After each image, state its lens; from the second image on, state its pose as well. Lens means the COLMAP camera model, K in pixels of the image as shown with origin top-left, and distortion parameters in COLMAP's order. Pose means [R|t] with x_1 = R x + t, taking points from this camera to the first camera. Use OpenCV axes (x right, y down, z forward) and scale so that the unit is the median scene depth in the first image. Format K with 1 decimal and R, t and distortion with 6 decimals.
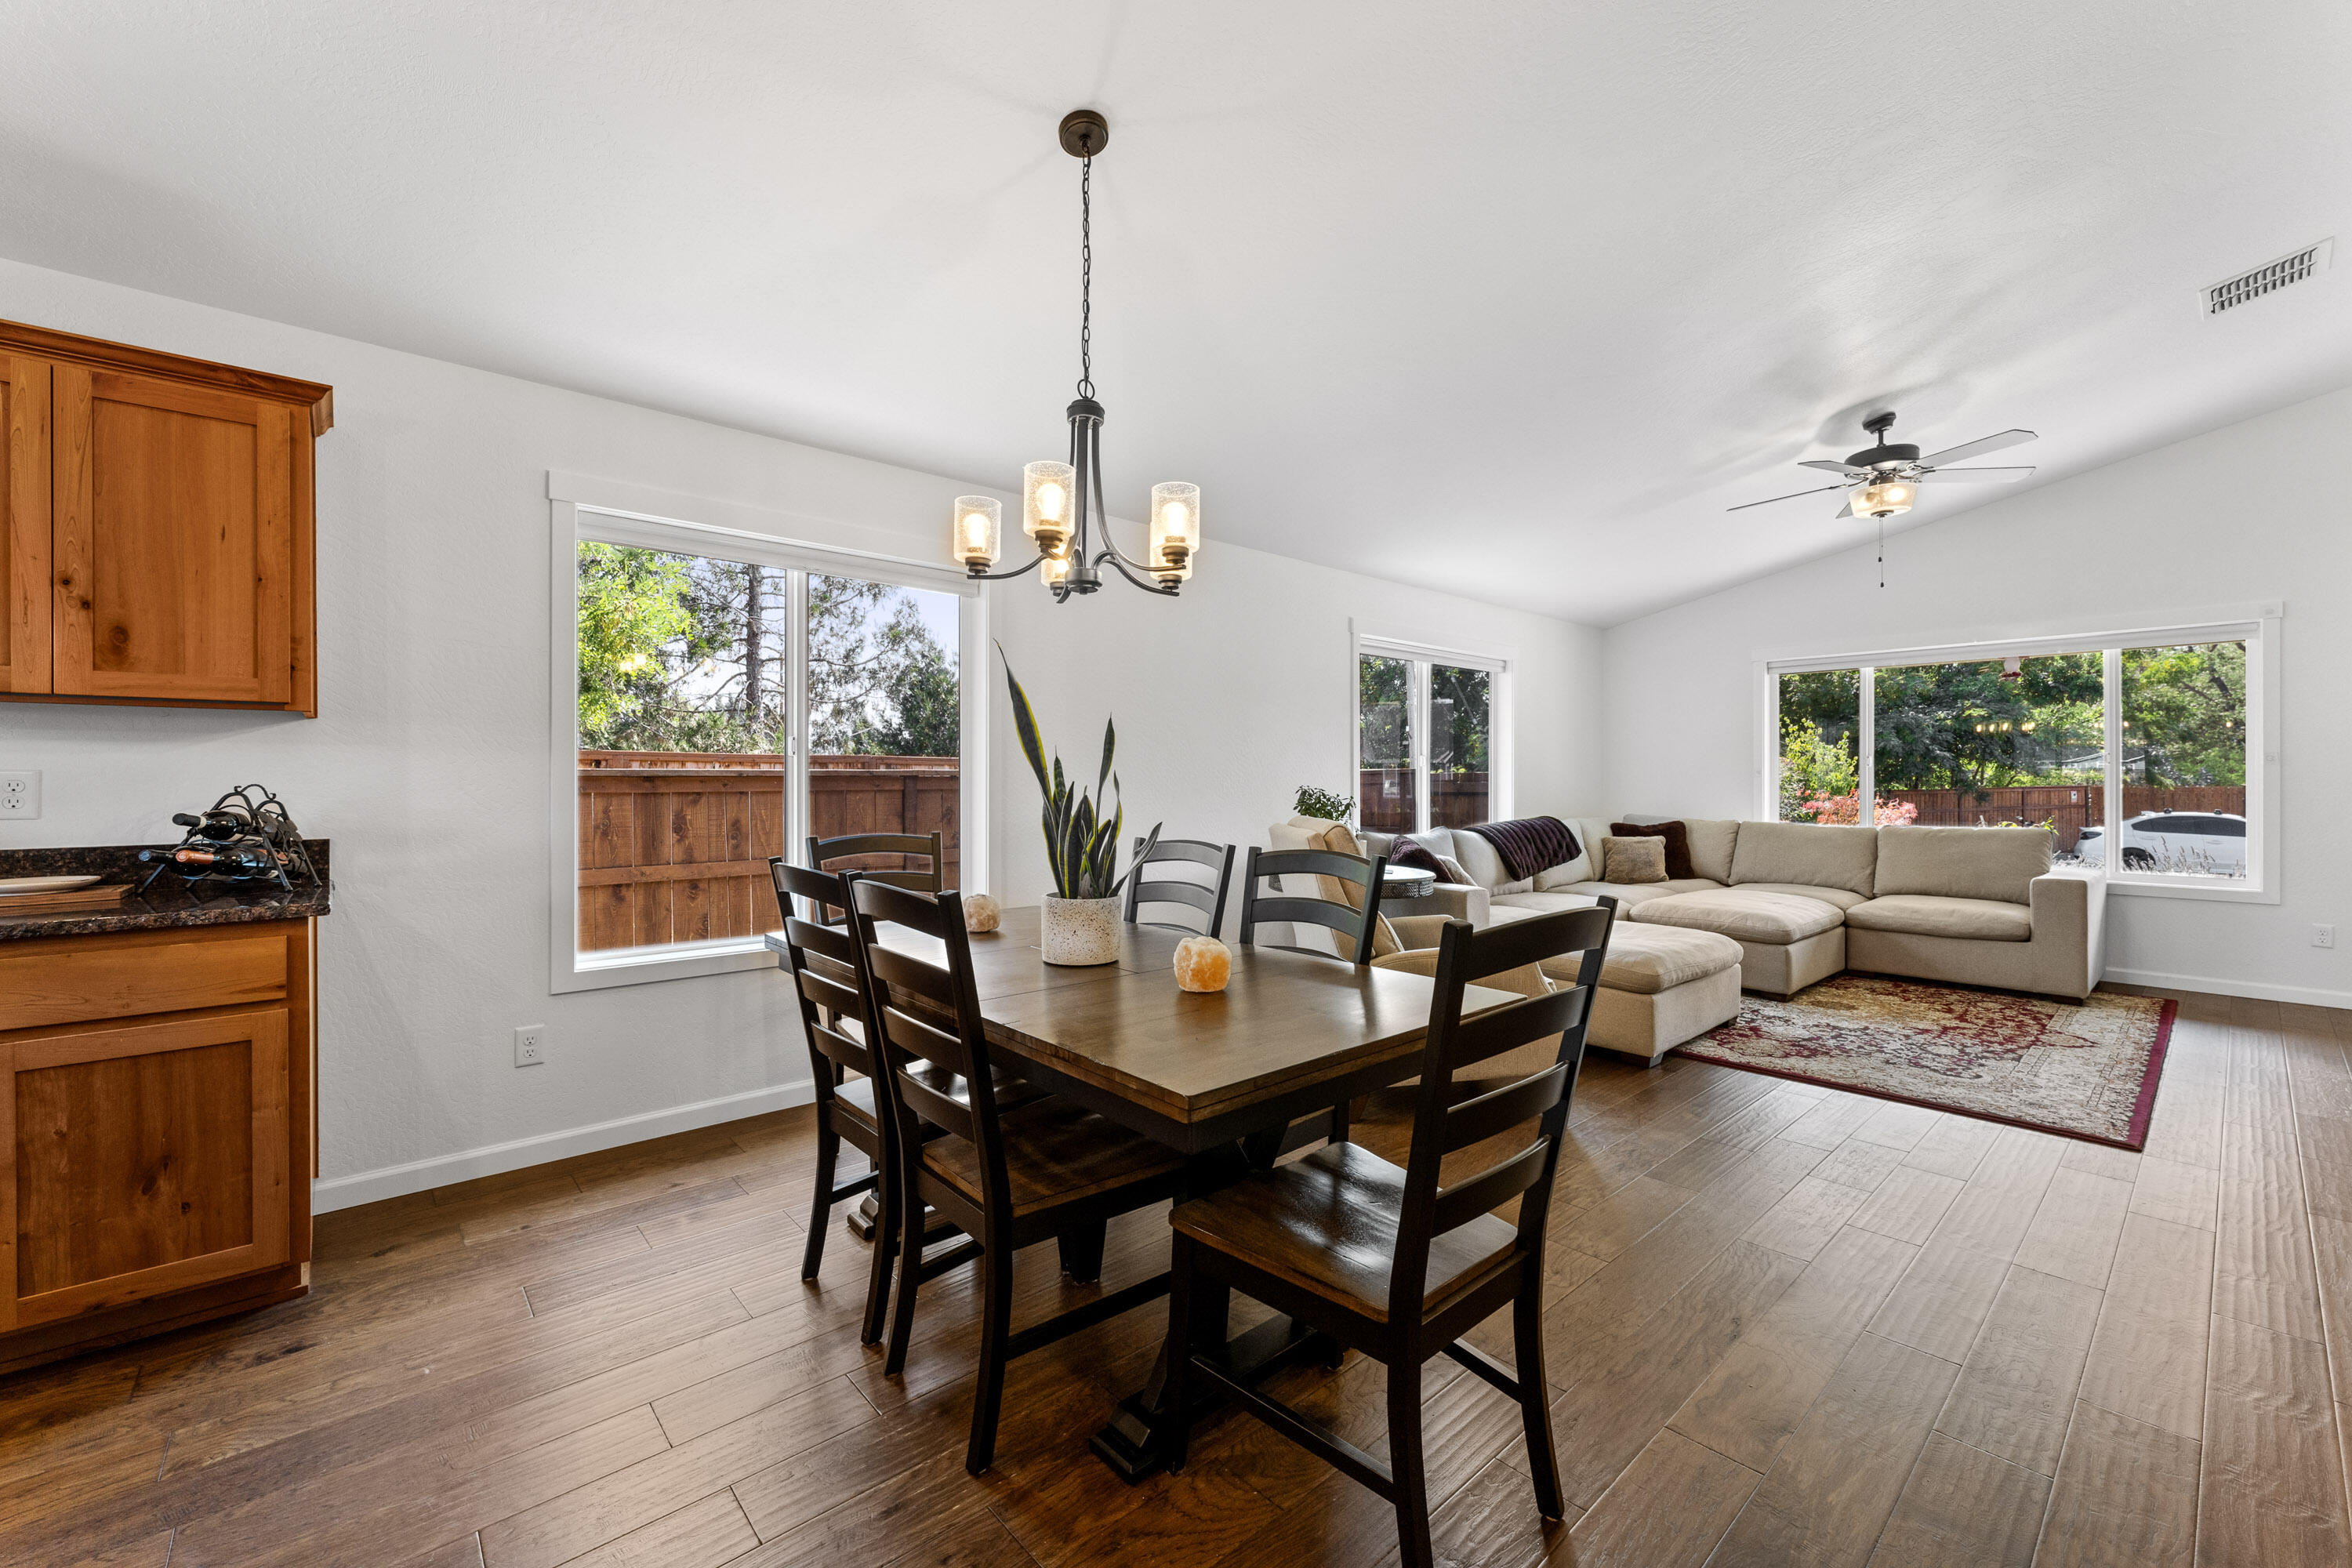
lens RADIAL K [[943.0, 0, 1173.9], [0, 943.0, 780.9], [0, 0, 1]] dist [0.001179, 0.000182]
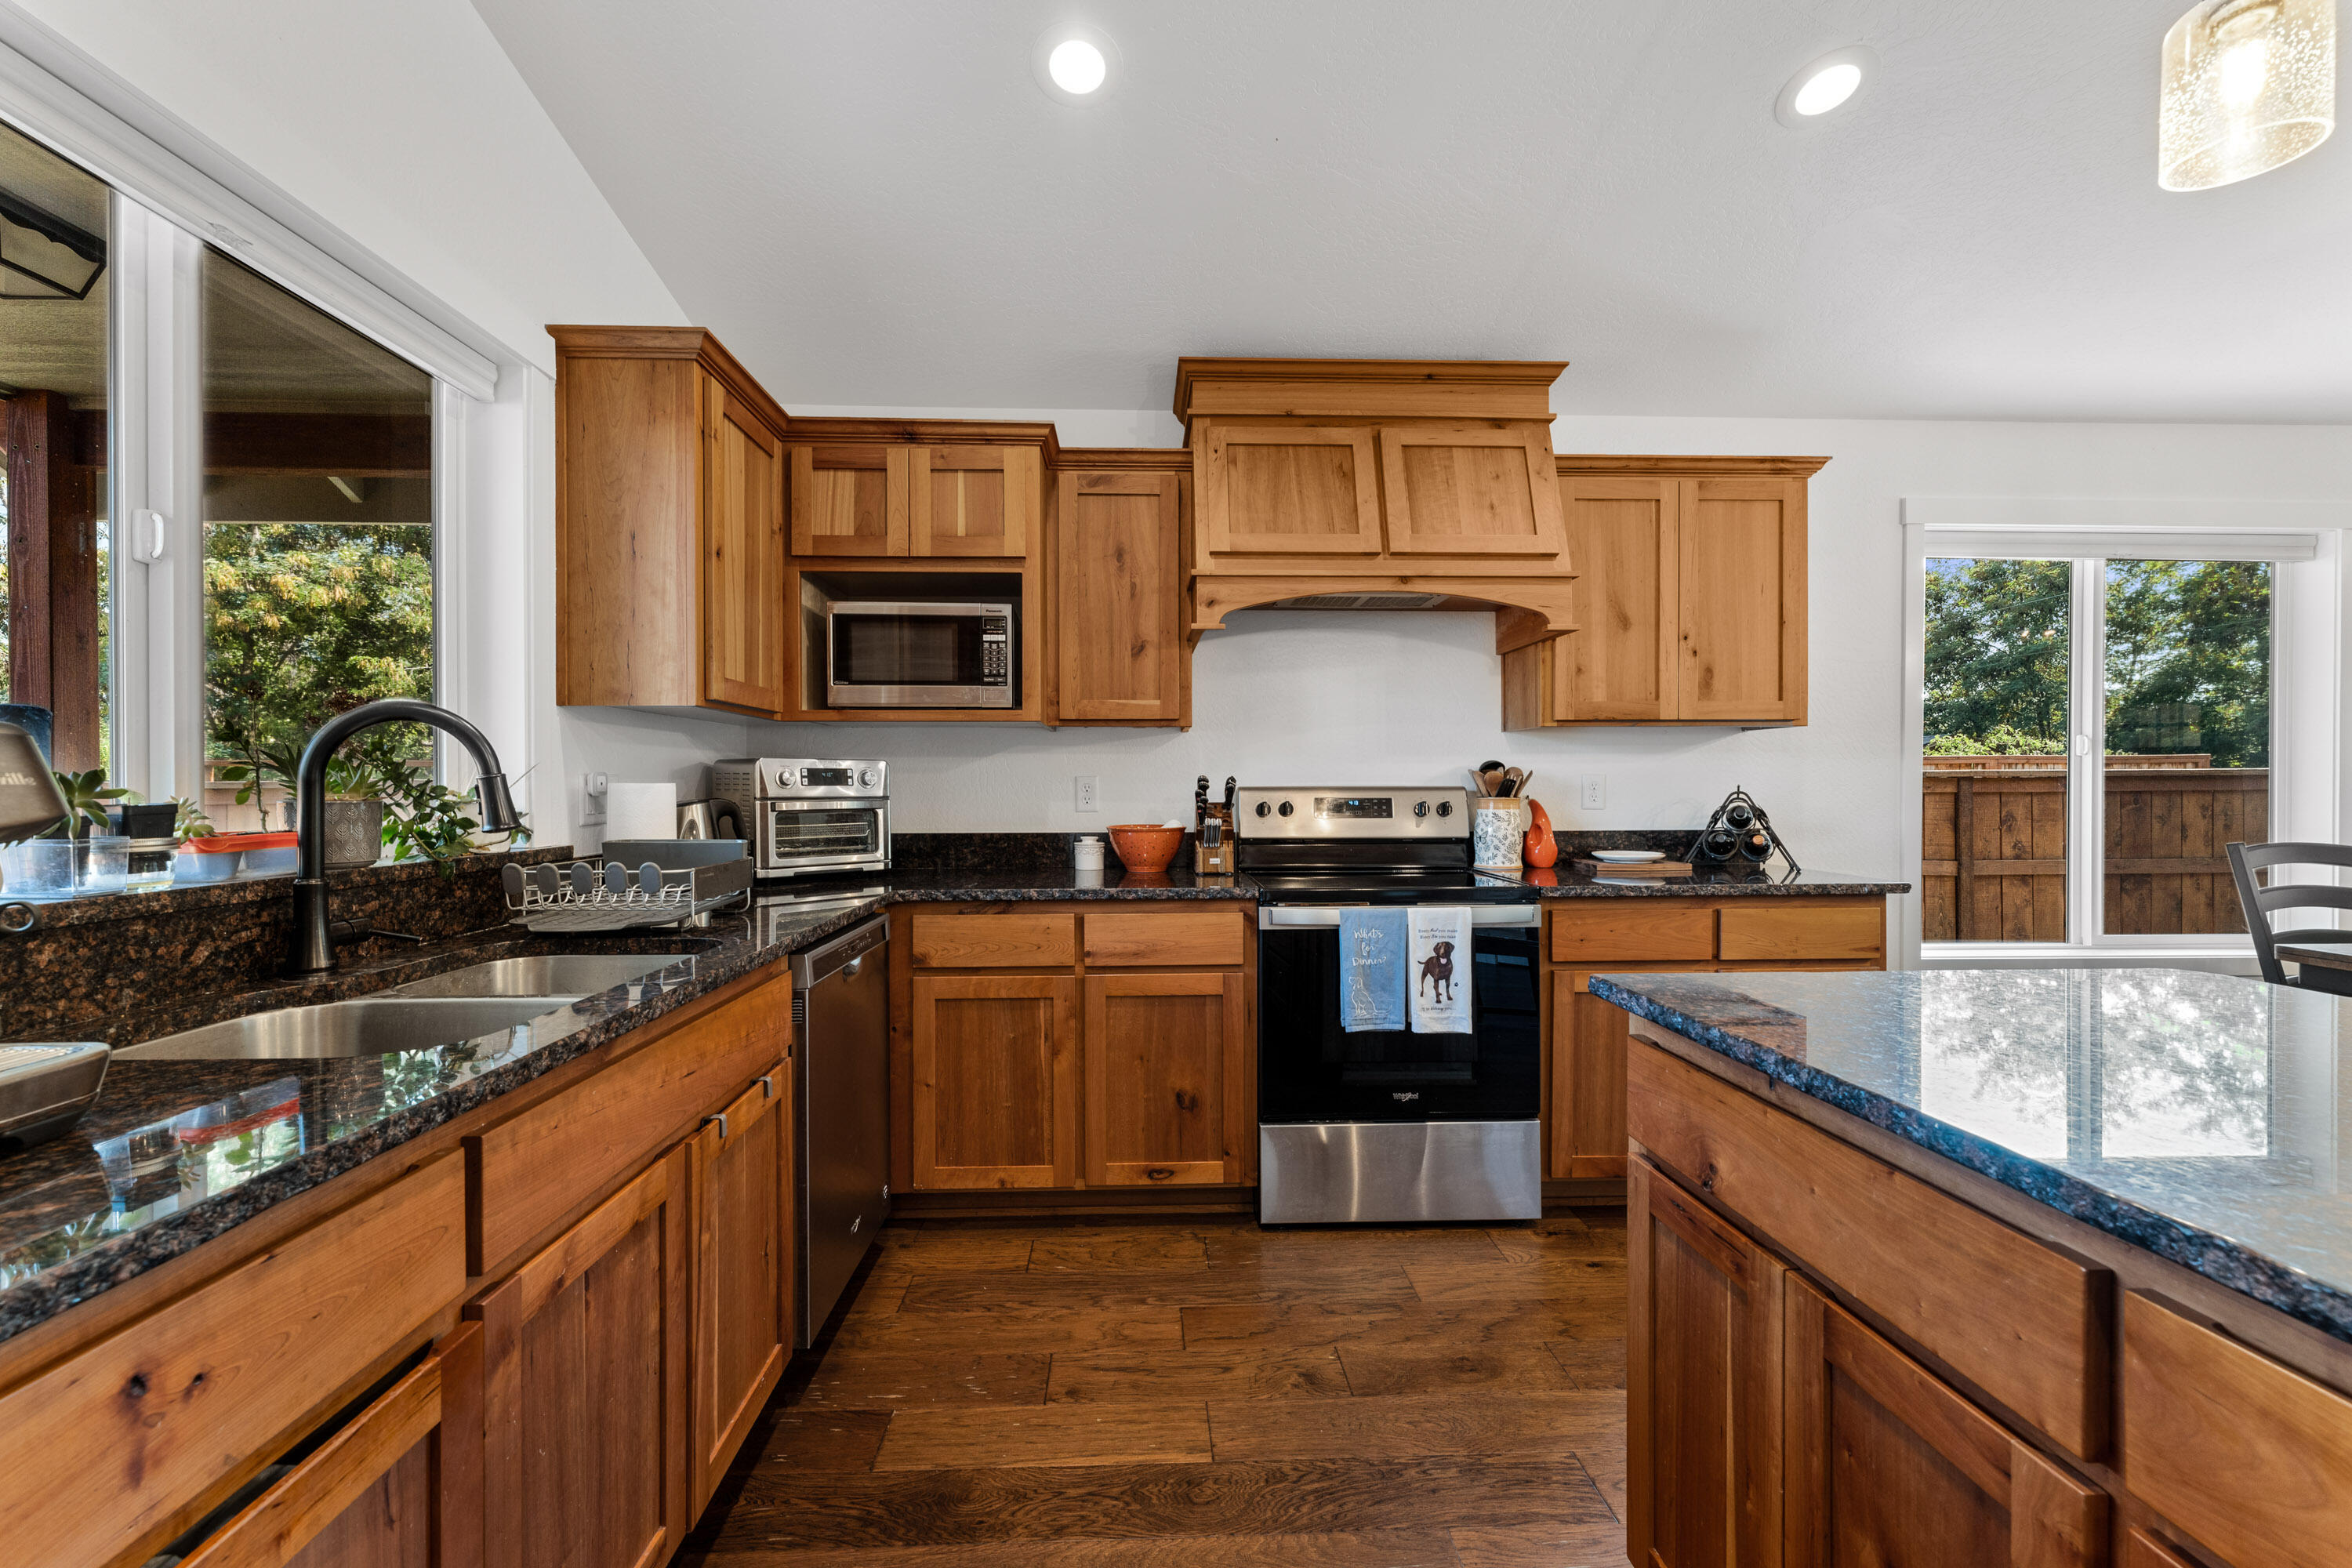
lens RADIAL K [[943.0, 0, 1173.9], [0, 943.0, 780.9], [0, 0, 1]] dist [0.001179, 0.000182]
pose [[0.774705, -0.002686, -0.632317, -0.382437], [0.001045, 0.999995, -0.002968, 0.000645], [0.632322, 0.001639, 0.774704, -0.232229]]
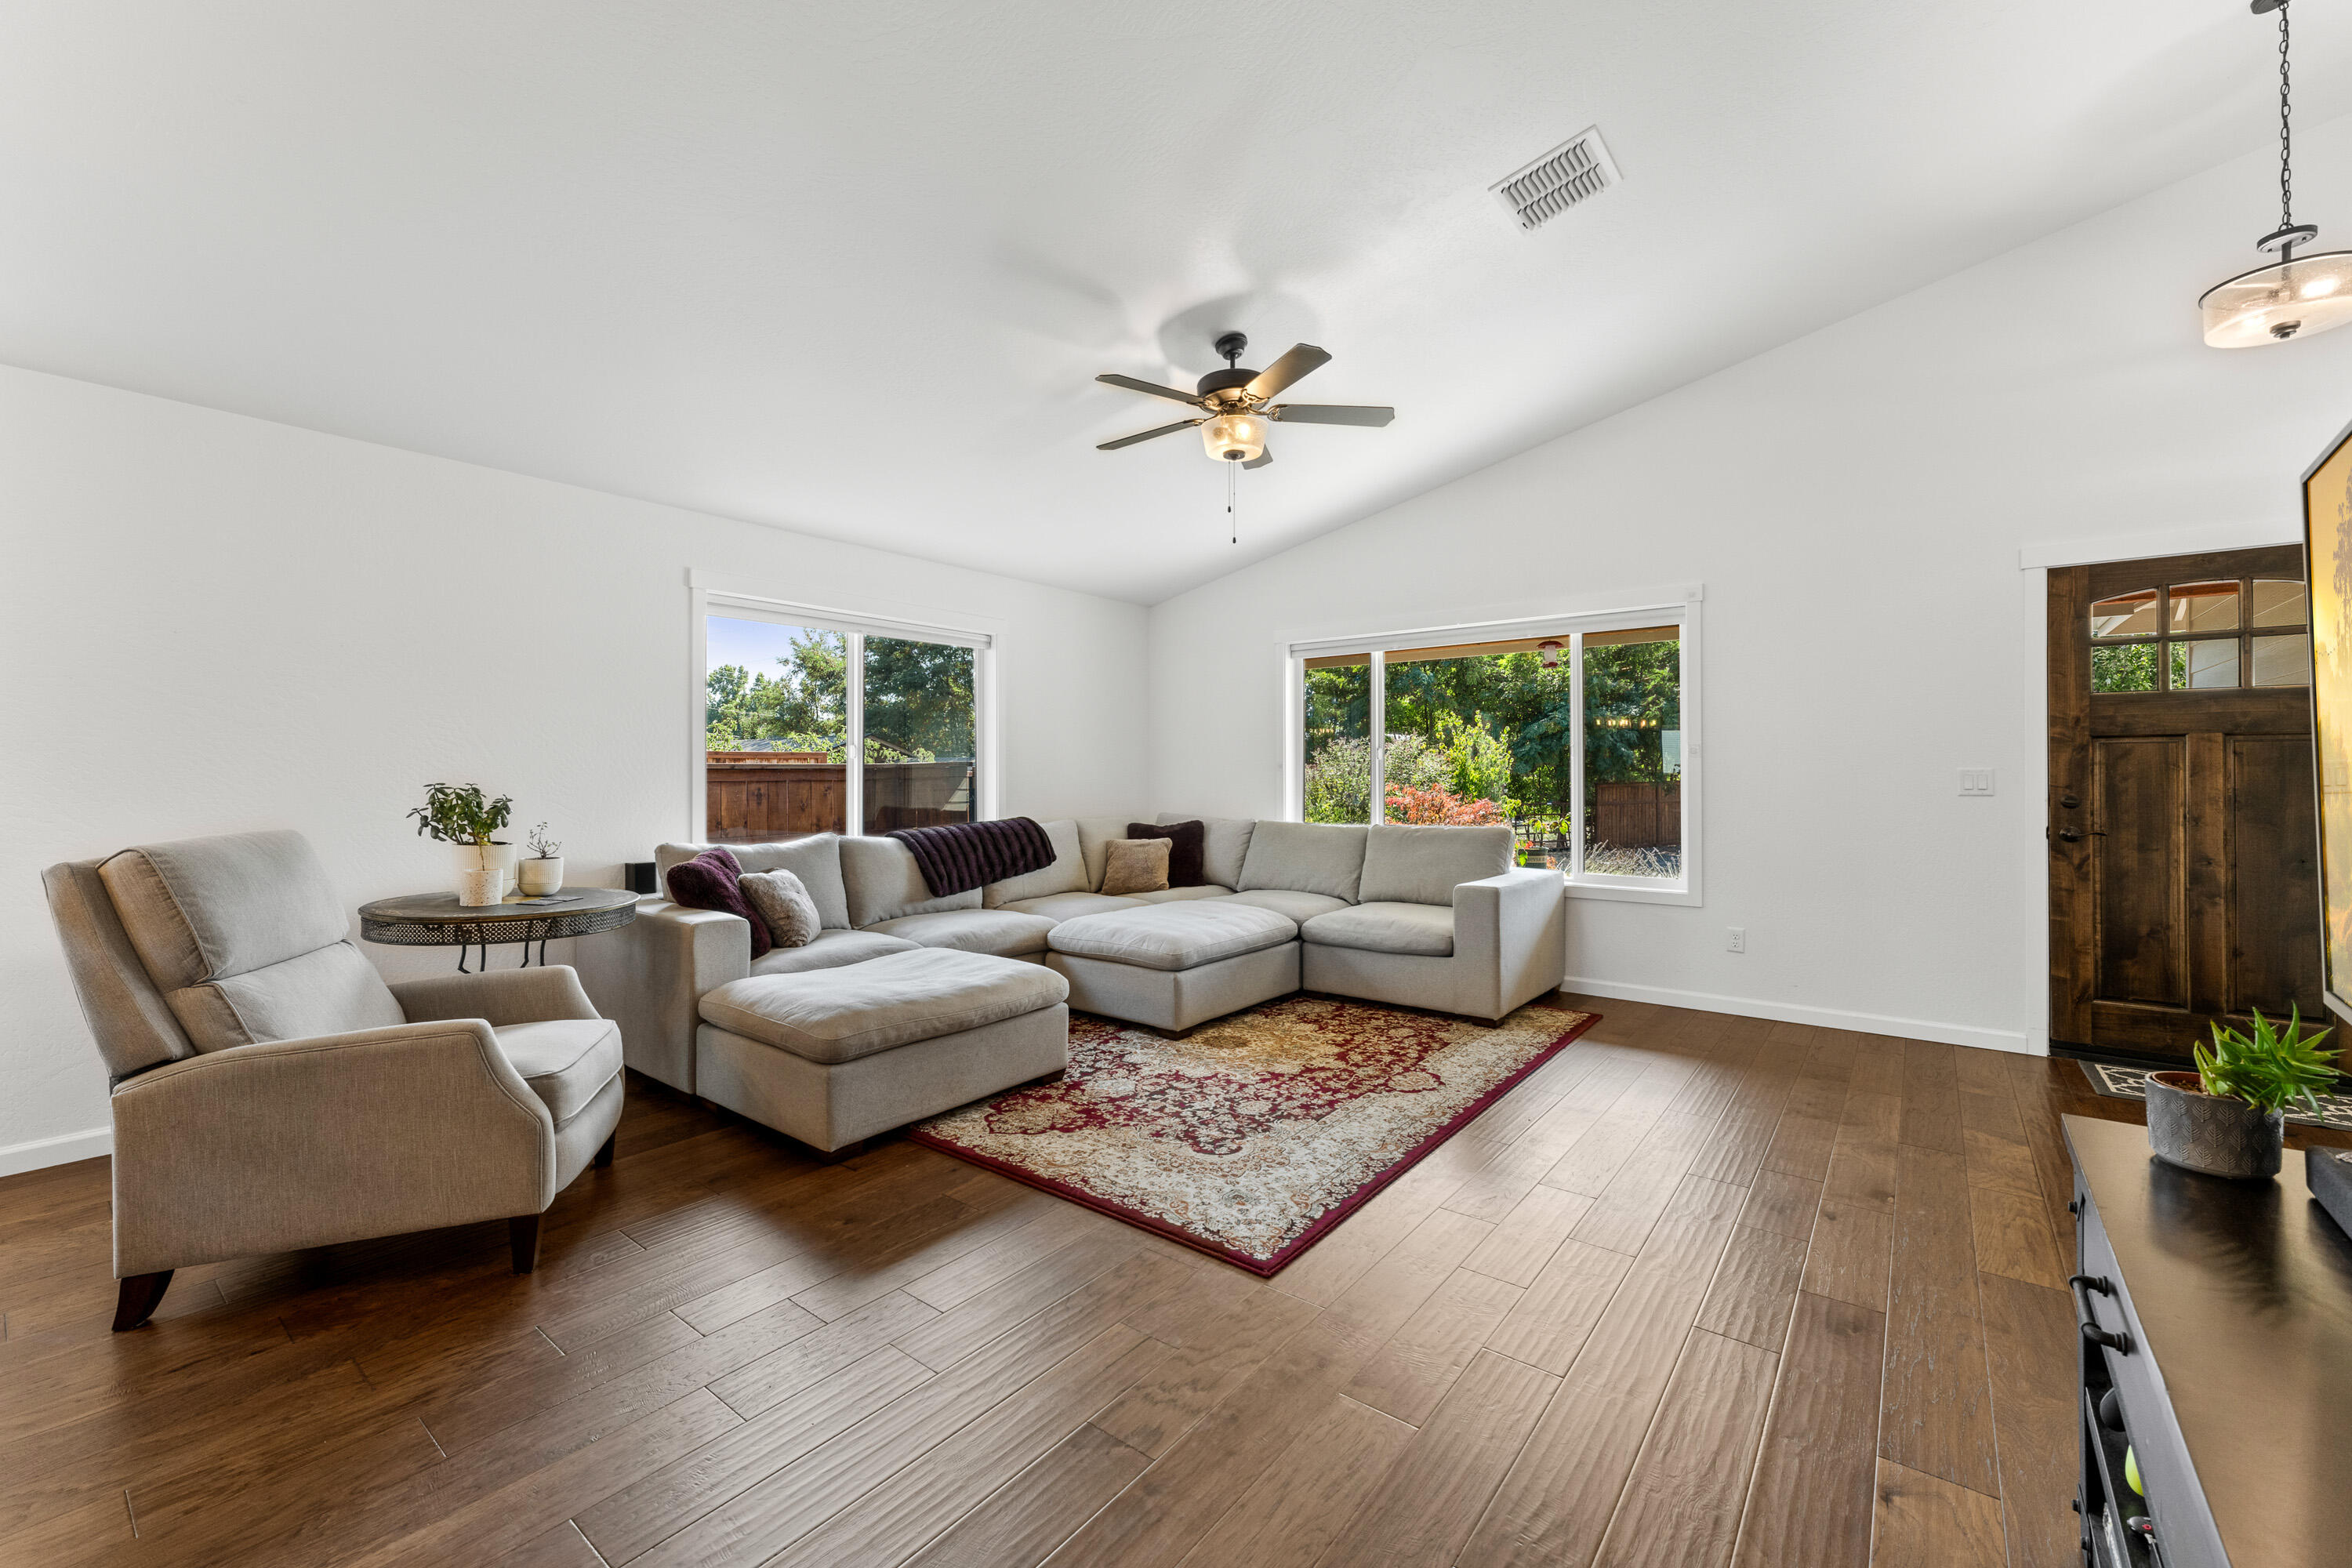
lens RADIAL K [[951.0, 0, 1177.6], [0, 951.0, 769.9], [0, 0, 1]] dist [0.000035, 0.000094]
pose [[0.983148, 0.000096, 0.182812, 0.486990], [0.000899, 0.999985, -0.005357, -0.000528], [-0.182809, 0.005431, 0.983133, 0.166827]]
